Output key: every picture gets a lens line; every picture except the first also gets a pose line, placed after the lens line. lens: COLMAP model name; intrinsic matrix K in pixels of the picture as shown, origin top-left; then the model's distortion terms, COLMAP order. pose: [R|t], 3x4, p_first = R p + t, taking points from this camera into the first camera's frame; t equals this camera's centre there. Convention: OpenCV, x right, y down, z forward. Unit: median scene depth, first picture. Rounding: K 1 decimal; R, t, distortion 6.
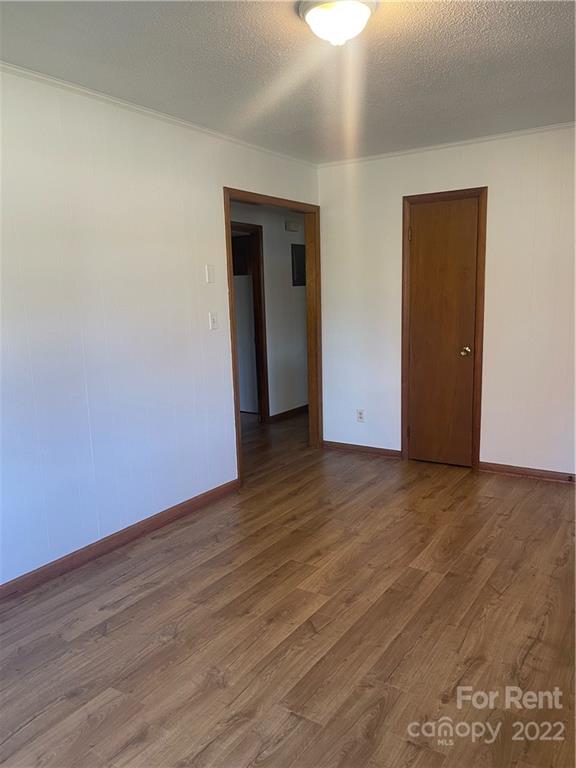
lens RADIAL K [[591.1, 0, 288.0], [0, 591.1, 384.0], [0, 0, 1]] dist [0.036053, -0.005618]
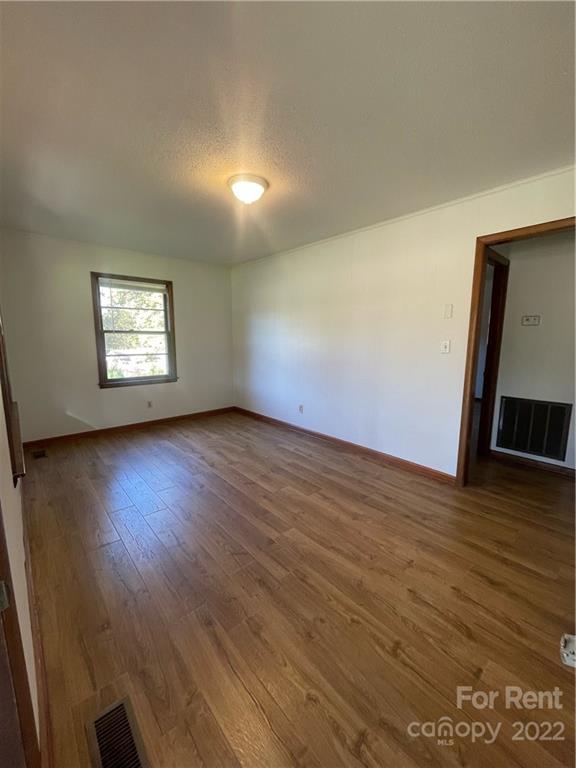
lens RADIAL K [[309.4, 0, 288.0], [0, 309.4, 384.0], [0, 0, 1]] dist [-0.001065, -0.000055]
pose [[-0.265154, 0.178246, -0.947587, 0.814916], [-0.145066, 0.964203, 0.221964, -0.167652], [0.953231, 0.196318, -0.229805, 1.073558]]
